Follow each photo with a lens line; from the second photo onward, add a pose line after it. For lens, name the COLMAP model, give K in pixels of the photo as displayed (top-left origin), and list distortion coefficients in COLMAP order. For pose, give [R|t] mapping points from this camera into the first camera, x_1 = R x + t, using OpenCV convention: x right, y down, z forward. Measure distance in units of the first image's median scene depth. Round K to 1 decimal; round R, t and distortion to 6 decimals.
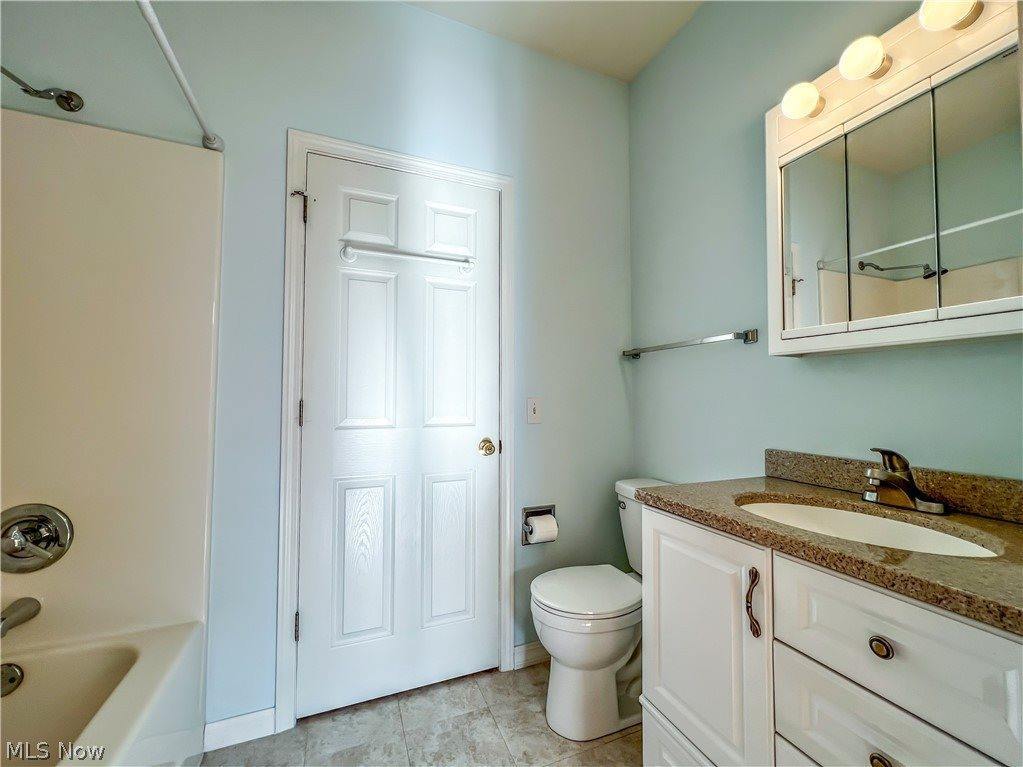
lens RADIAL K [[415.2, 0, 509.3], [0, 415.2, 384.1], [0, 0, 1]] dist [0.001481, 0.000552]
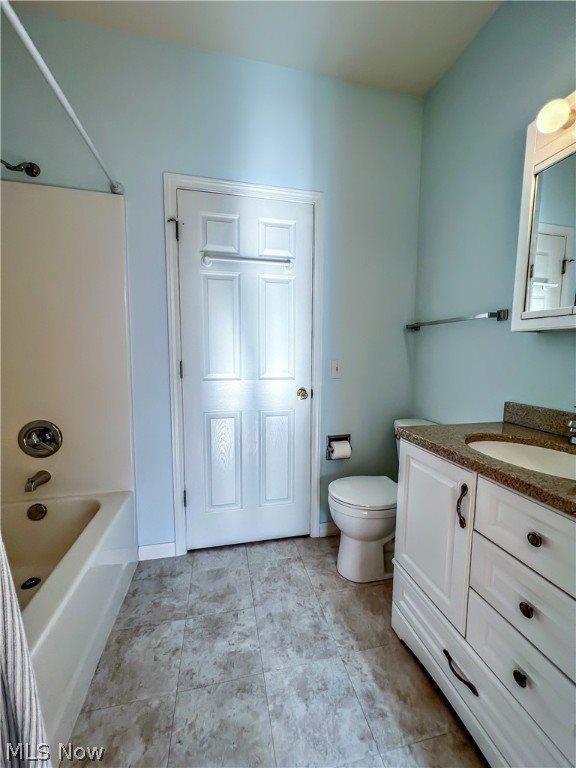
lens RADIAL K [[311.7, 0, 290.1], [0, 311.7, 383.4], [0, 0, 1]] dist [0.001481, 0.000552]
pose [[0.985978, 0.020049, -0.165668, 0.097000], [0.002354, 0.990987, 0.133940, -0.036012], [0.166860, -0.132452, 0.977044, -0.080901]]
